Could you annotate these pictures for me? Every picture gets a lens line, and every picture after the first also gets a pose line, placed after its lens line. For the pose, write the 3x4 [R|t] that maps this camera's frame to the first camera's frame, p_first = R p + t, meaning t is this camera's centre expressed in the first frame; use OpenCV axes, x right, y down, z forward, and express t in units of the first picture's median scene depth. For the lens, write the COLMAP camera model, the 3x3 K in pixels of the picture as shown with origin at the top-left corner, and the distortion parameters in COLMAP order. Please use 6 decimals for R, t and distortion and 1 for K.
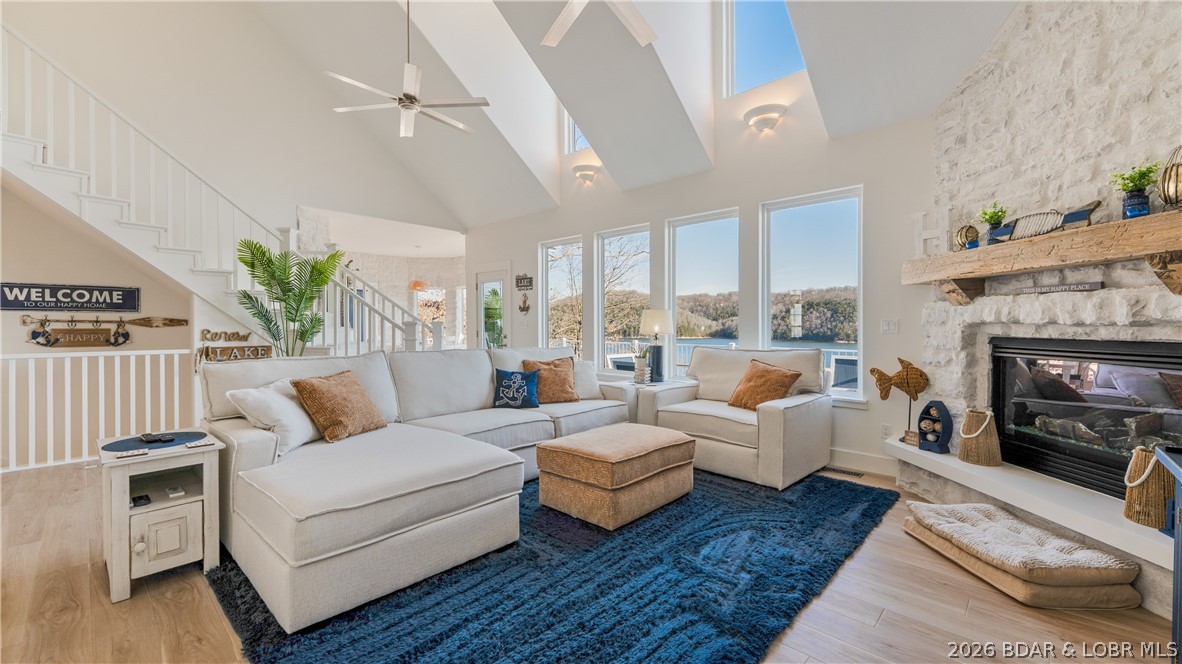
lens RADIAL K [[477.1, 0, 583.8], [0, 477.1, 326.7], [0, 0, 1]] dist [0.001798, -0.000074]
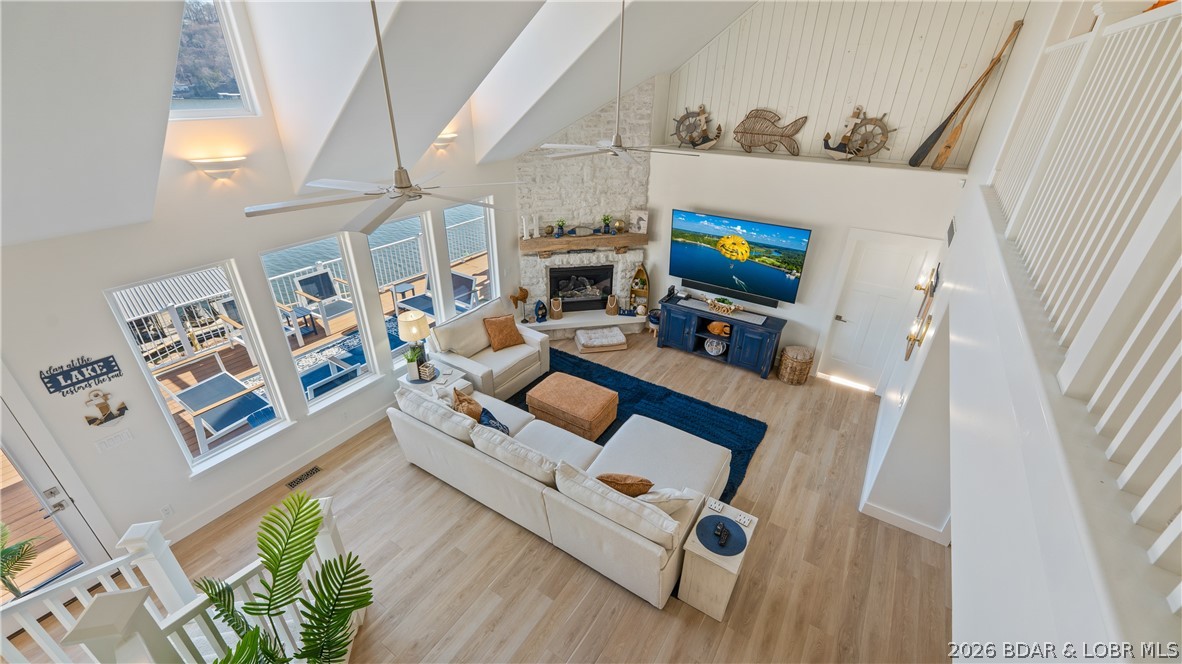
lens RADIAL K [[471.8, 0, 585.0], [0, 471.8, 329.7], [0, 0, 1]] dist [0.010155, -0.000099]
pose [[-0.178042, -0.461737, 0.868965, -1.053142], [-0.009983, 0.883876, 0.467614, -0.621285], [-0.983972, 0.074580, -0.161976, 0.933907]]
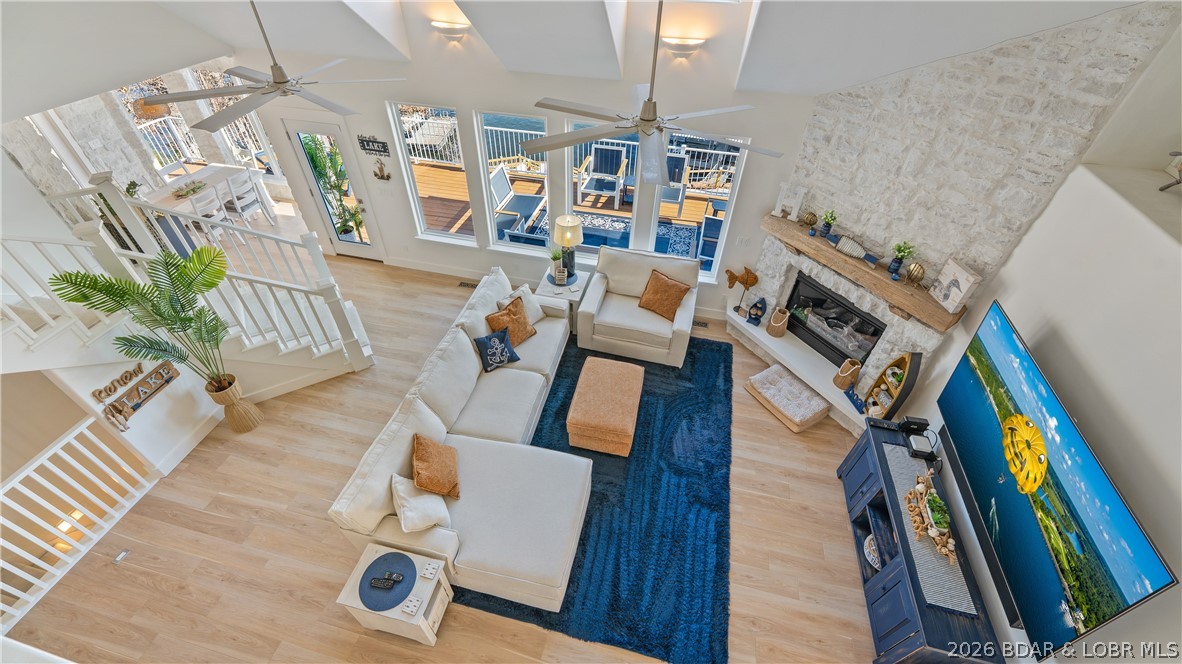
lens RADIAL K [[479.4, 0, 581.7], [0, 479.4, 331.3], [0, 0, 1]] dist [0.001169, 0.000236]
pose [[0.867888, -0.324275, 0.376320, -0.386443], [-0.013703, 0.741632, 0.670667, -0.707352], [-0.496572, -0.587220, 0.639210, 0.137949]]
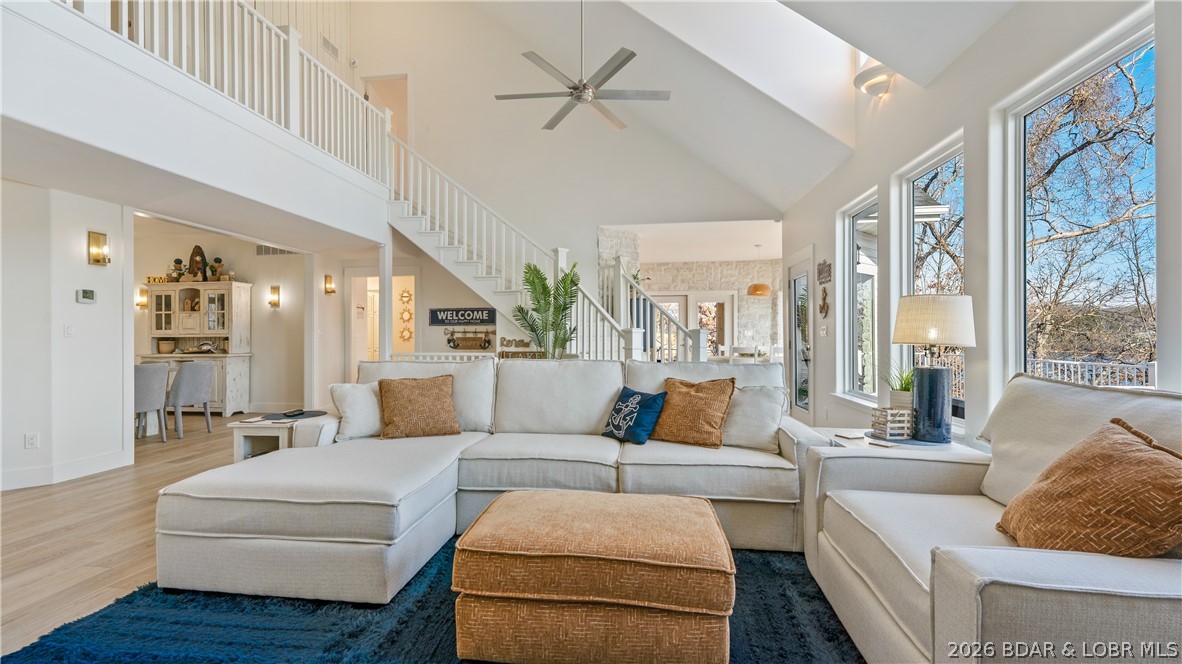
lens RADIAL K [[478.8, 0, 585.0], [0, 478.8, 336.2], [0, 0, 1]] dist [0.010077, -0.000123]
pose [[0.584305, -0.004288, -0.811523, 0.413499], [0.001339, 0.999990, -0.004320, 0.009218], [0.811533, 0.001438, 0.584304, 0.484100]]
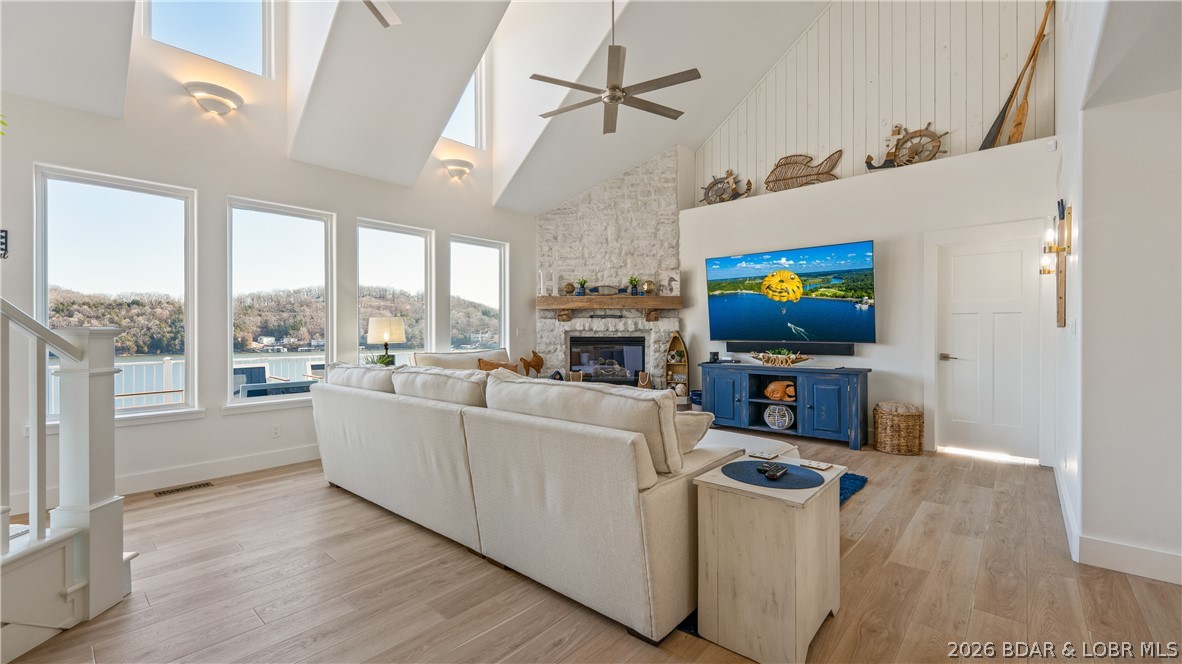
lens RADIAL K [[479.4, 0, 581.7], [0, 479.4, 331.3], [0, 0, 1]] dist [0.001169, 0.000236]
pose [[-0.026660, -0.003653, 0.999638, -0.962901], [0.008470, 0.999957, 0.003880, -0.009716], [-0.999609, 0.008571, -0.026628, 0.761863]]
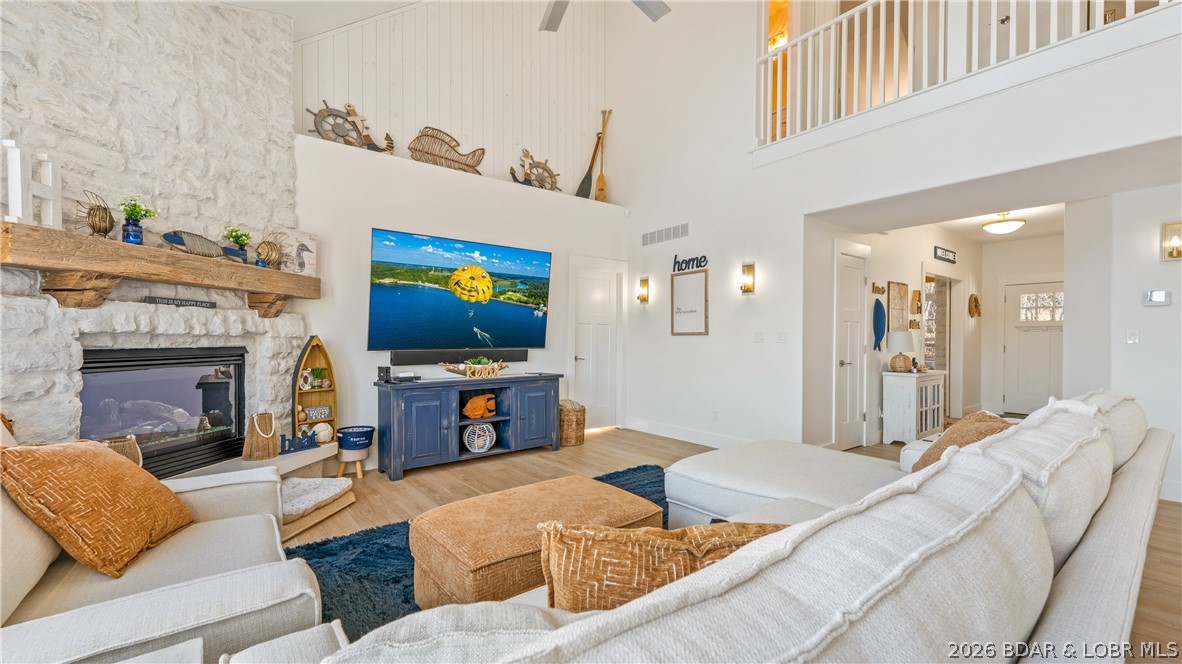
lens RADIAL K [[478.8, 0, 585.0], [0, 478.8, 336.2], [0, 0, 1]] dist [0.010077, -0.000123]
pose [[-0.990150, -0.005097, 0.139918, -0.060257], [-0.004506, 0.999980, 0.004539, -0.007537], [-0.139939, 0.003864, -0.990153, 1.261415]]
